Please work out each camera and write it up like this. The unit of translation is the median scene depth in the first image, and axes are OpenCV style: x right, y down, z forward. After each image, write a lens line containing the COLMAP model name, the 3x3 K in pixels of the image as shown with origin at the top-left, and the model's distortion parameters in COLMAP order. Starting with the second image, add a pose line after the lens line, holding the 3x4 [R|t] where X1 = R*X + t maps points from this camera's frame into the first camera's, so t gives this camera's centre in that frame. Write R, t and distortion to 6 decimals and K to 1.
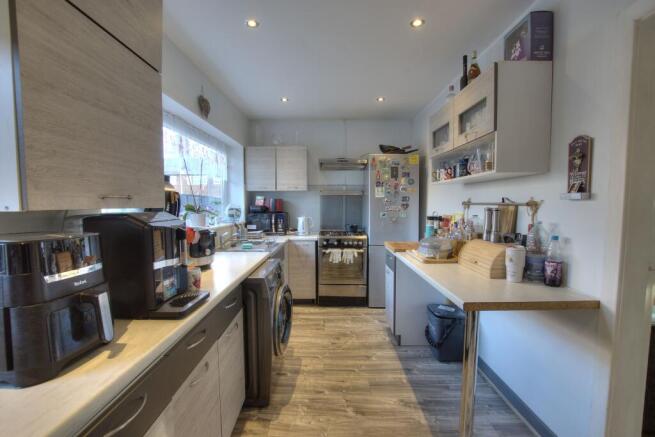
lens RADIAL K [[286.4, 0, 323.0], [0, 286.4, 222.9], [0, 0, 1]] dist [-0.033199, 0.000639]
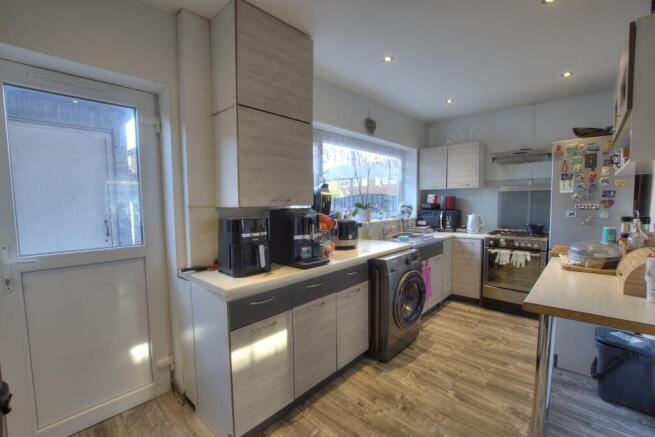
lens RADIAL K [[286.4, 0, 323.0], [0, 286.4, 222.9], [0, 0, 1]] dist [-0.033199, 0.000639]
pose [[0.739937, 0.040836, -0.671435, 0.224523], [-0.033537, 0.999154, 0.023809, 0.002155], [0.671840, 0.004900, 0.740681, -0.070005]]
